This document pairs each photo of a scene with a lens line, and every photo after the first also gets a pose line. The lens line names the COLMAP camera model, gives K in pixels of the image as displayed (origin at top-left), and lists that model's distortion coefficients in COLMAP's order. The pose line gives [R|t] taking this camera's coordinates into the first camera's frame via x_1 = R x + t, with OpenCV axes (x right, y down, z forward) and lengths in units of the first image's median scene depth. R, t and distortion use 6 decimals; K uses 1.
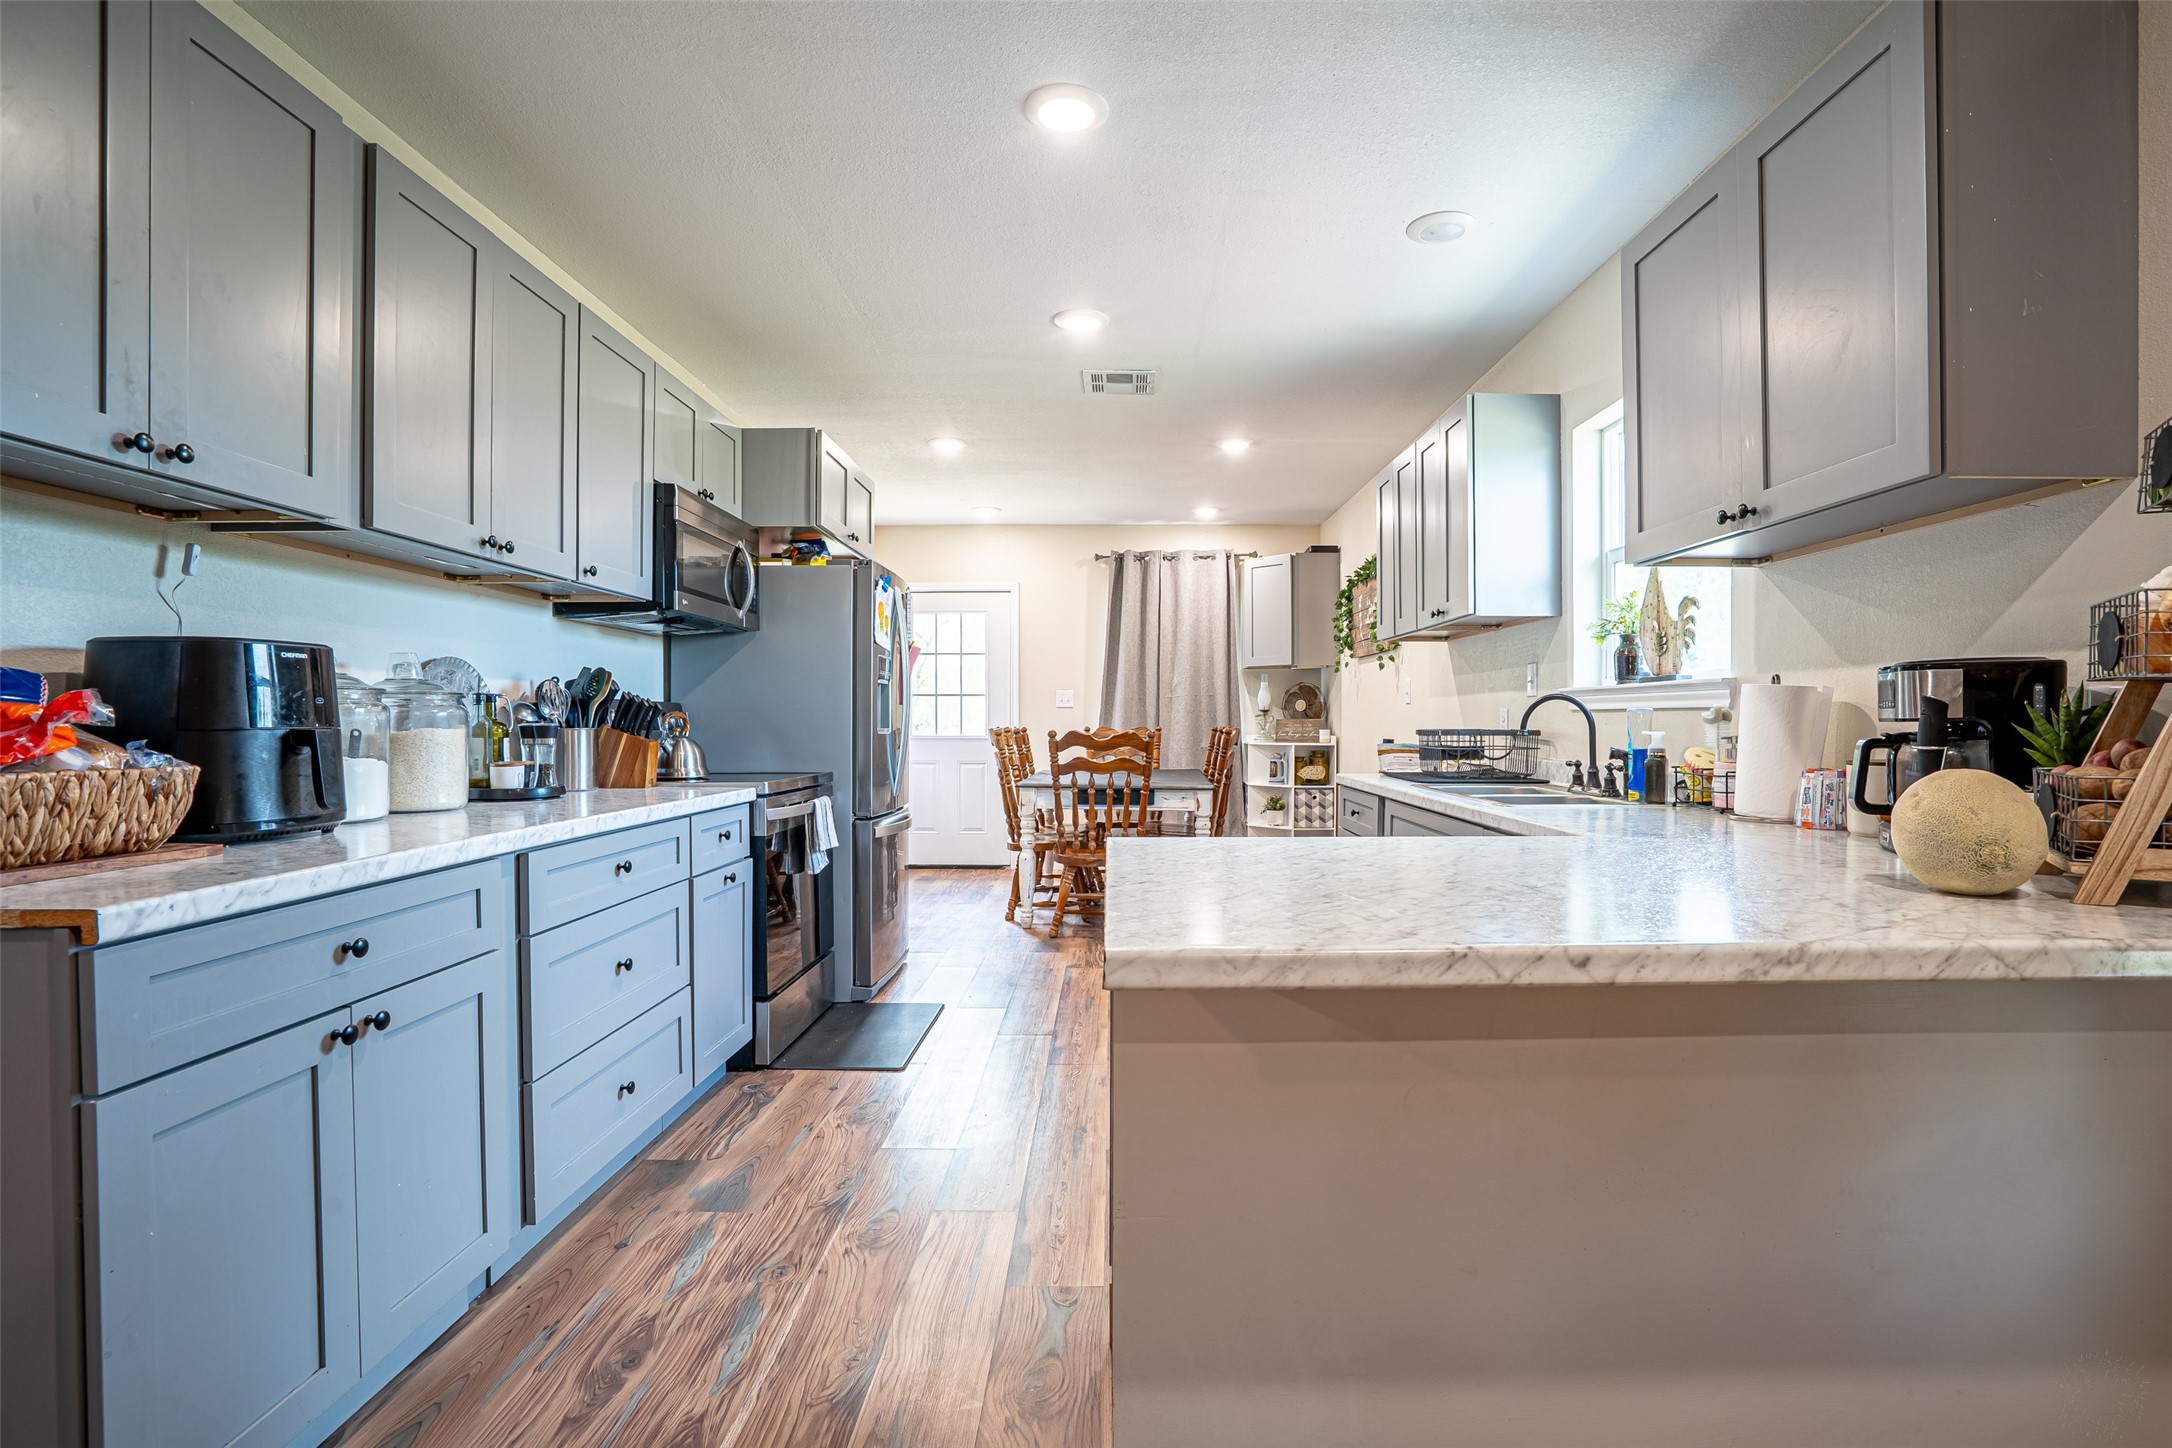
lens RADIAL K [[1009.1, 0, 1118.7], [0, 1009.1, 722.8], [0, 0, 1]] dist [-0.052048, 0.017261]
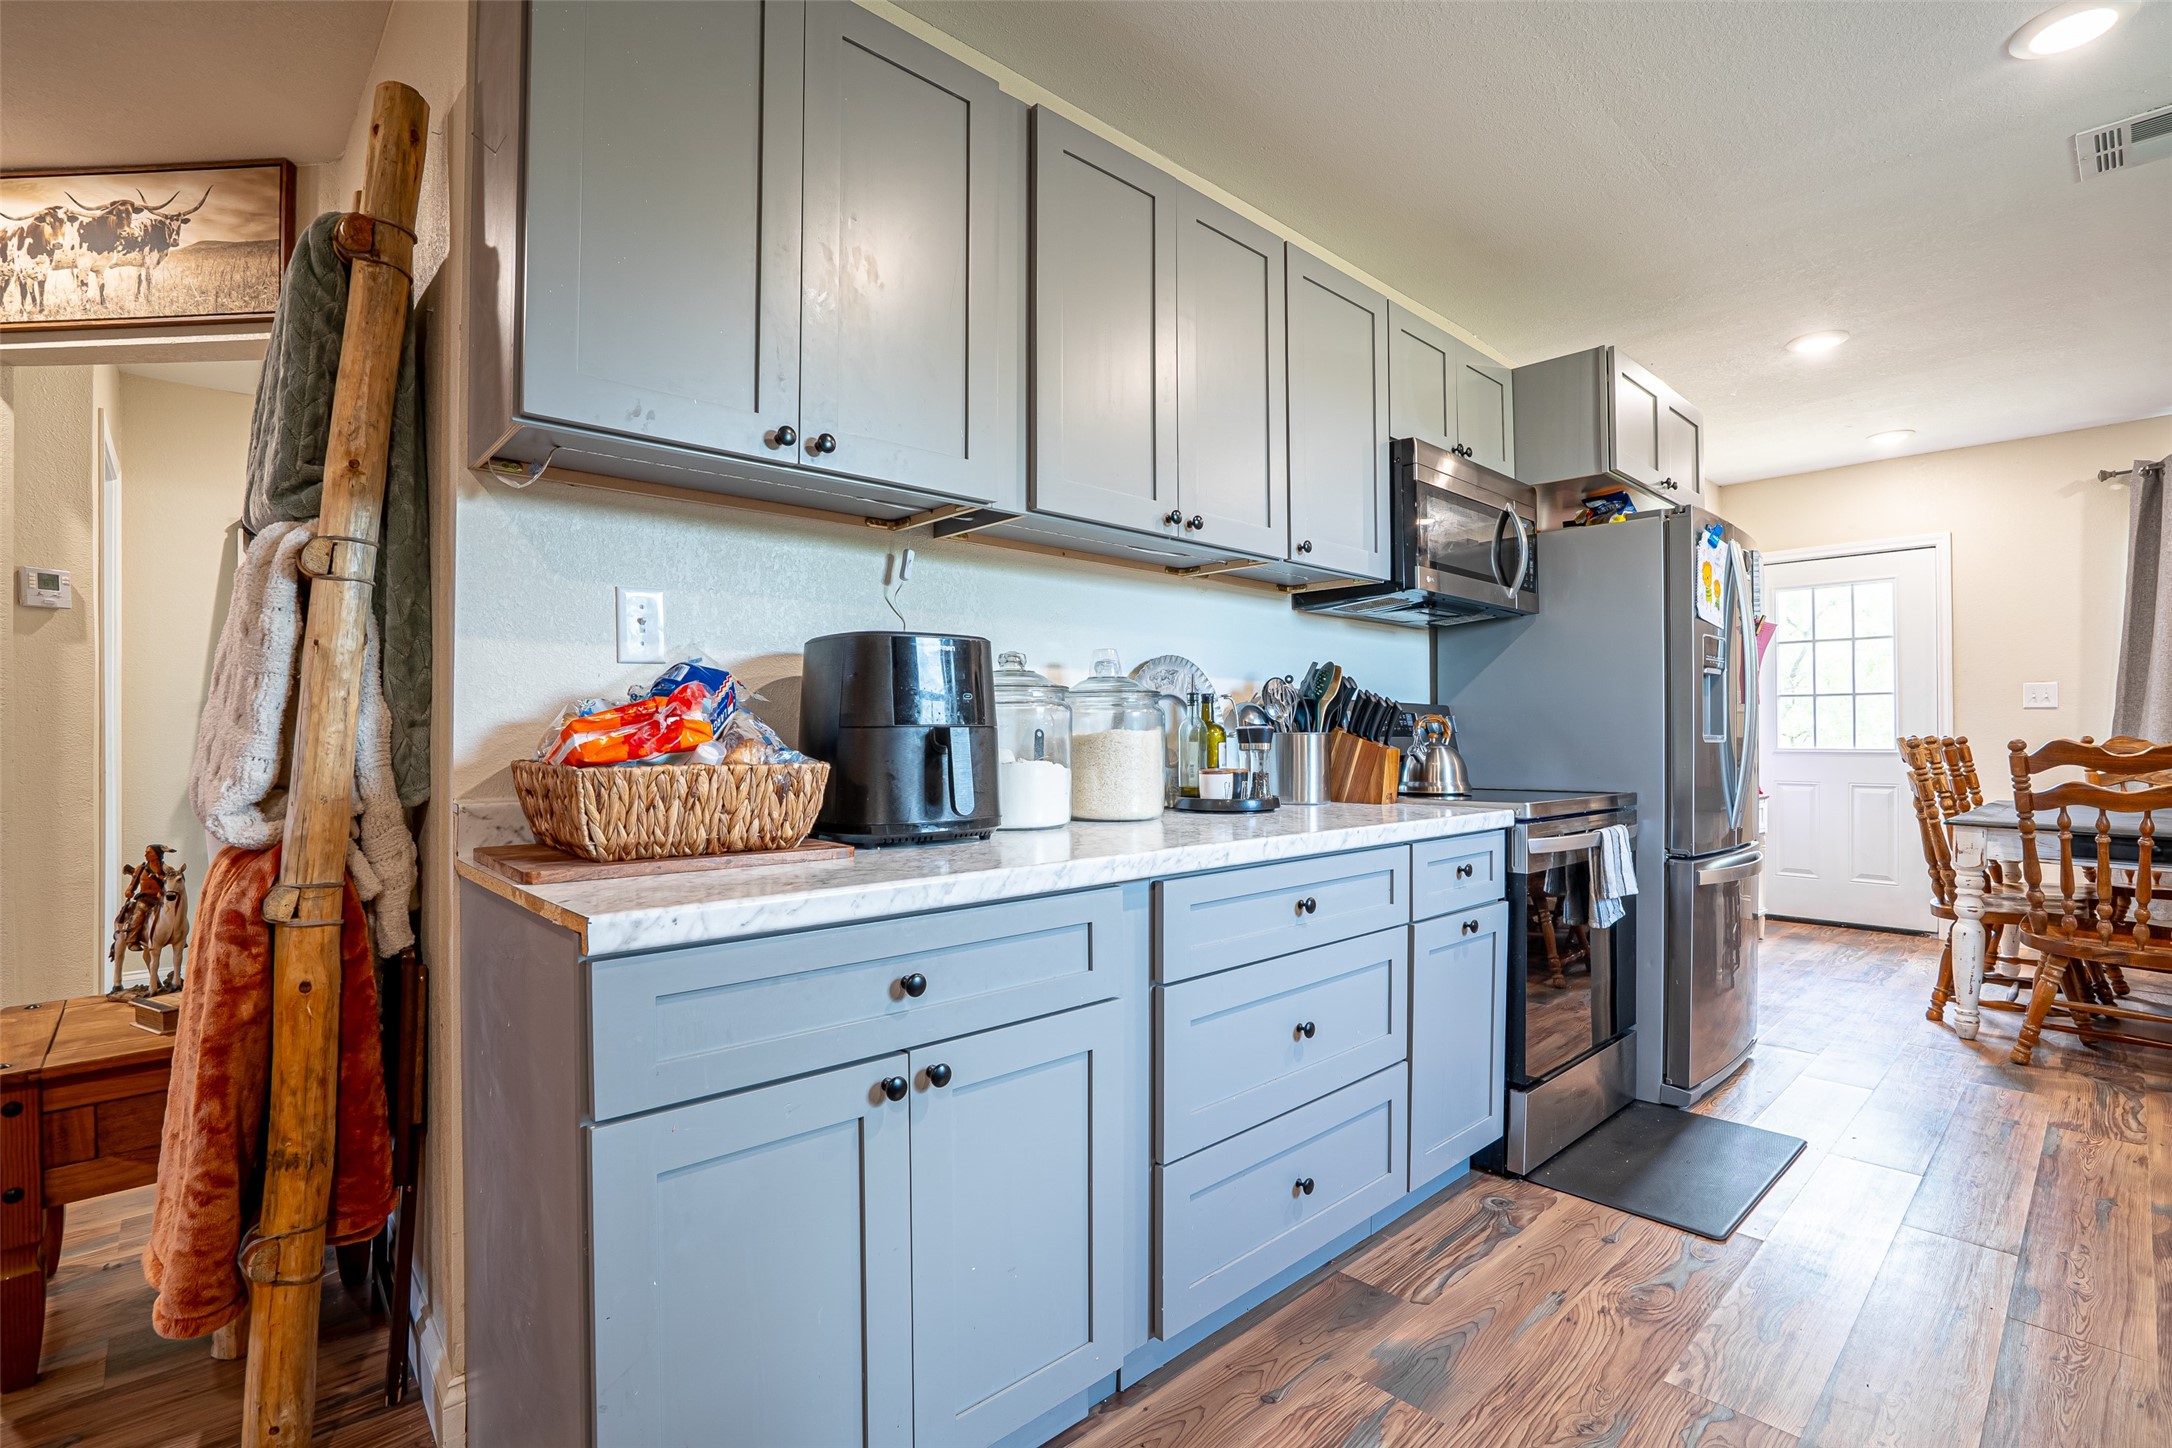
lens RADIAL K [[1009.1, 0, 1099.9], [0, 1009.1, 726.7], [0, 0, 1]] dist [-0.052048, 0.017261]
pose [[0.683784, -0.006675, -0.729654, -0.021803], [-0.000271, 0.999956, -0.009402, 0.009467], [0.729685, 0.006627, 0.683752, 0.279875]]
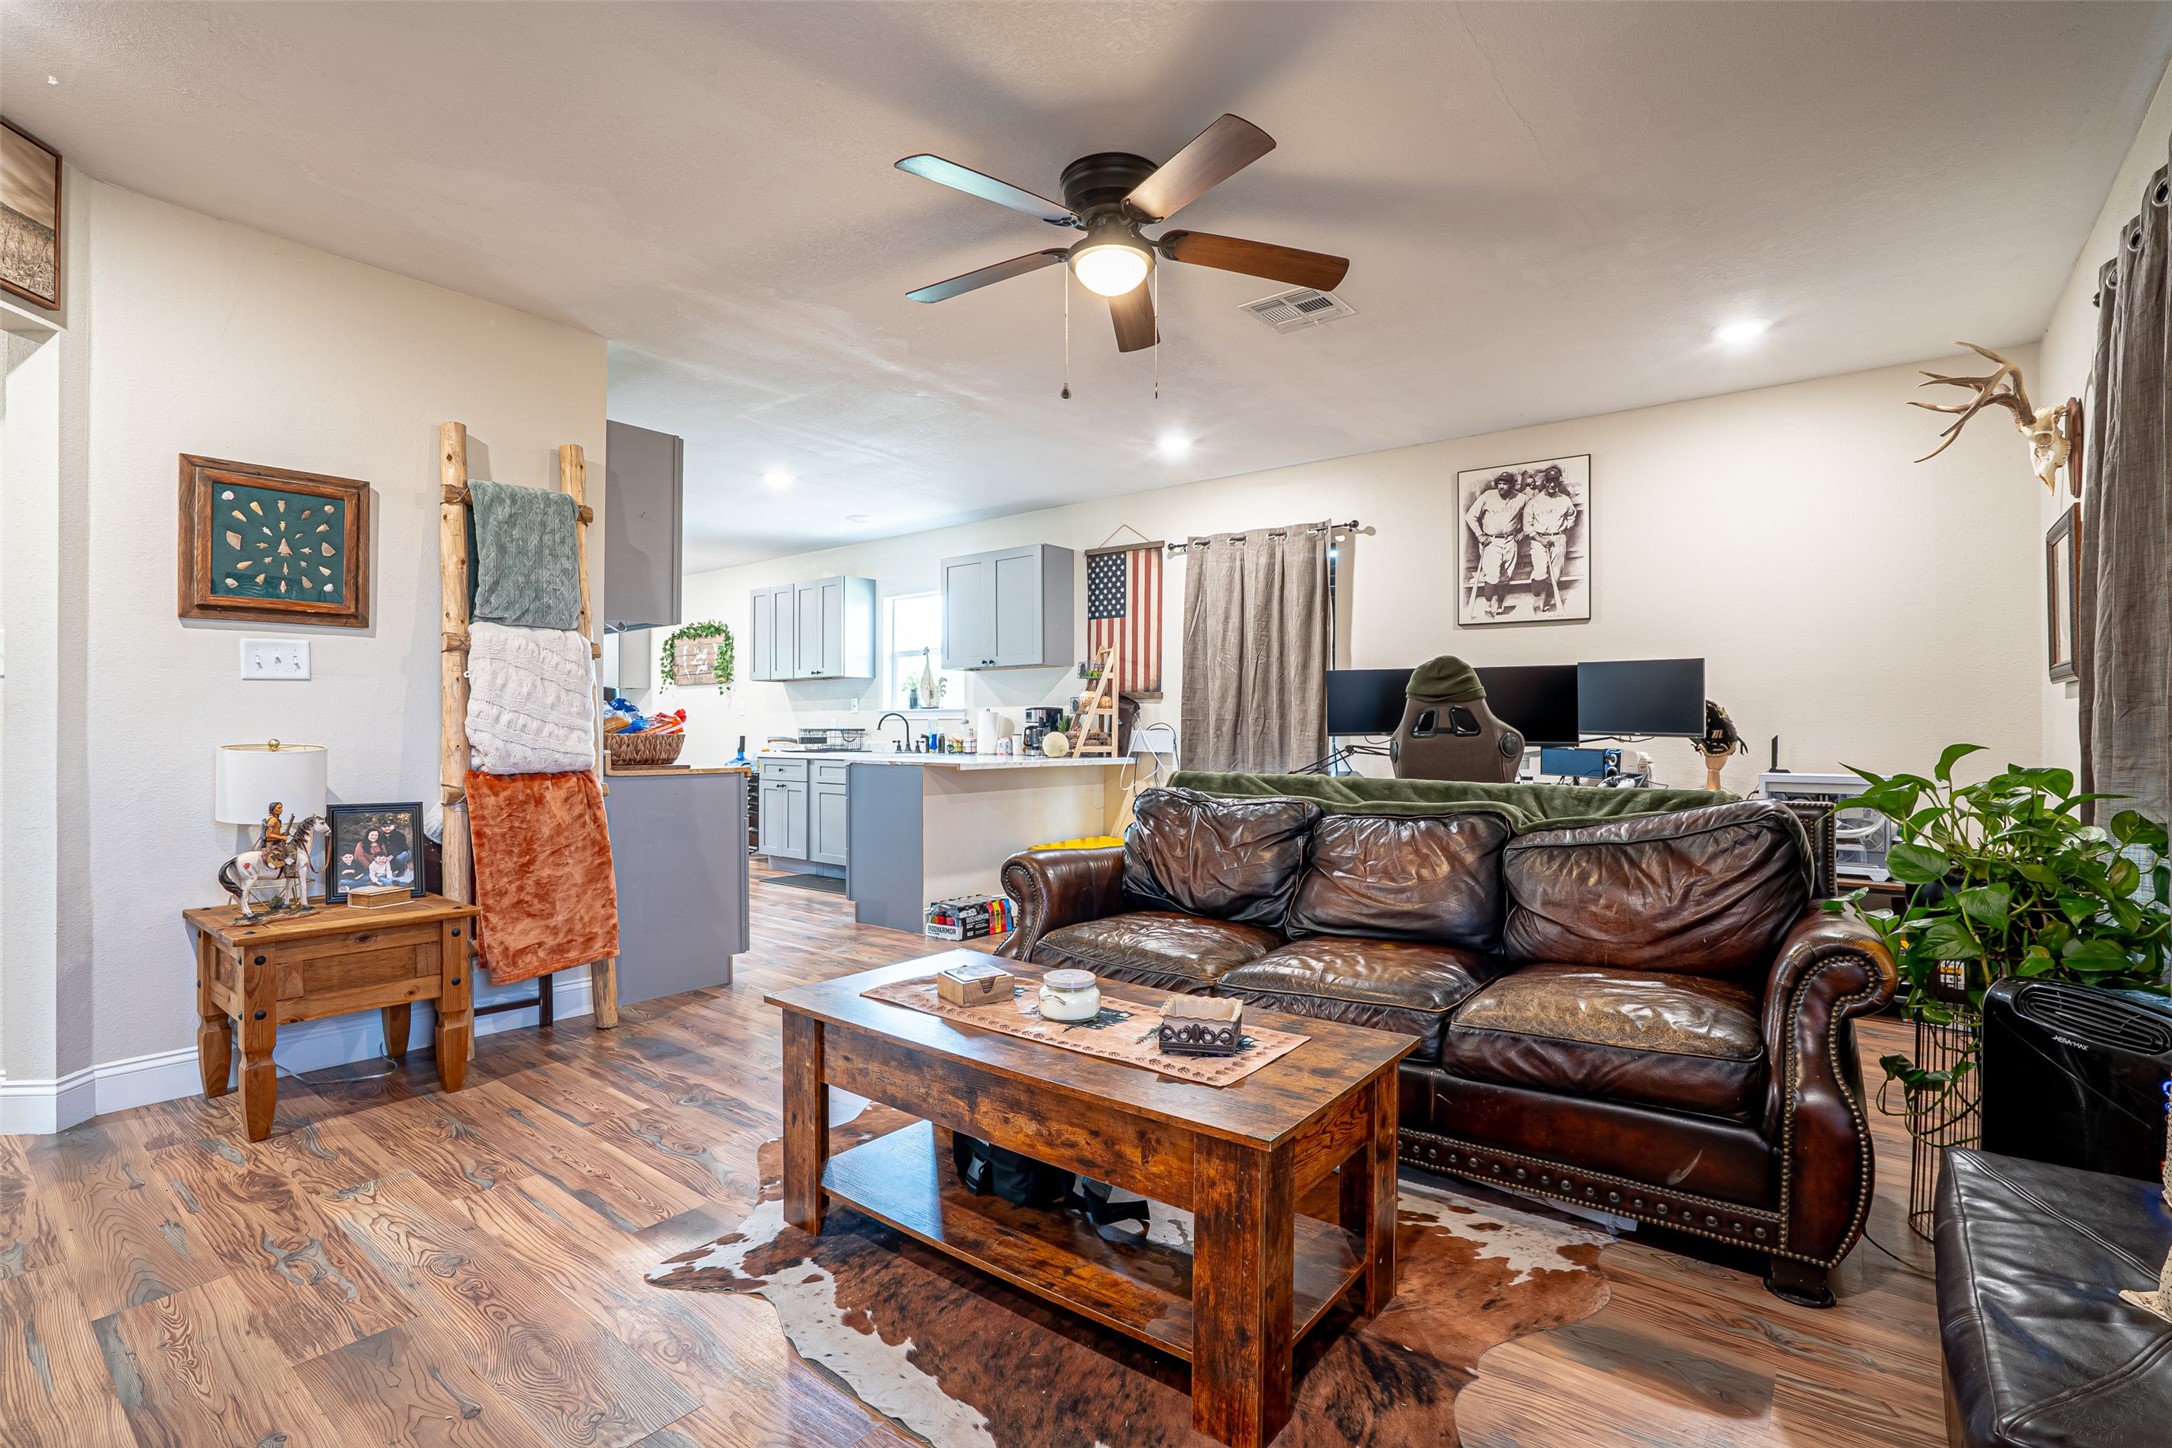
lens RADIAL K [[1009.1, 0, 1091.1], [0, 1009.1, 732.8], [0, 0, 1]] dist [-0.052048, 0.017261]
pose [[0.612367, 0.000415, 0.790573, -1.364176], [0.001166, 0.999998, -0.001428, 0.026771], [-0.790573, 0.001797, 0.612366, -1.005168]]
